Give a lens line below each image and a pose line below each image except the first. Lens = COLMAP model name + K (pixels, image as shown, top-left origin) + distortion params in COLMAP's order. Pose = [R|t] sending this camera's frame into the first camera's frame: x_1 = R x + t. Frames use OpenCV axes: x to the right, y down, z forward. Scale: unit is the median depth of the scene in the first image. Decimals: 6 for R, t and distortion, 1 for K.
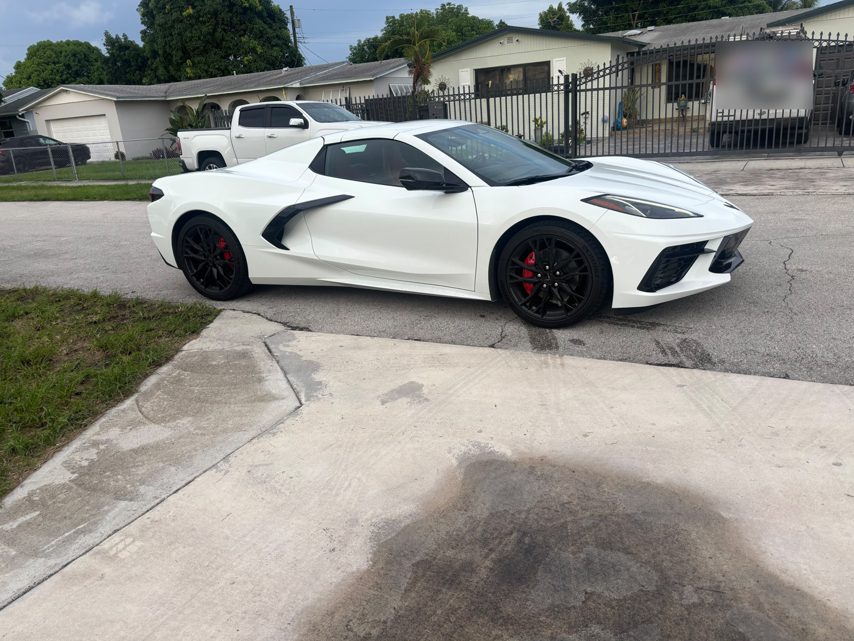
lens RADIAL K [[628.7, 0, 427.0], [0, 628.7, 320.5], [0, 0, 1]] dist [0.053294, -0.054825]
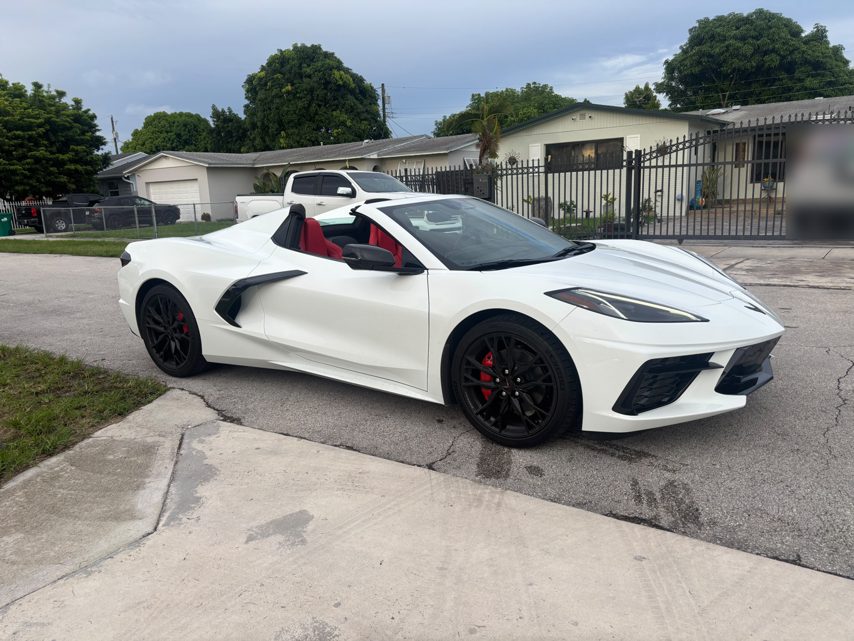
lens RADIAL K [[628.7, 0, 427.0], [0, 628.7, 320.5], [0, 0, 1]] dist [0.053294, -0.054825]
pose [[0.990074, 0.057422, -0.128285, 0.145160], [-0.070609, 0.992405, -0.100733, -0.046576], [0.121526, 0.108791, 0.986608, 0.138705]]
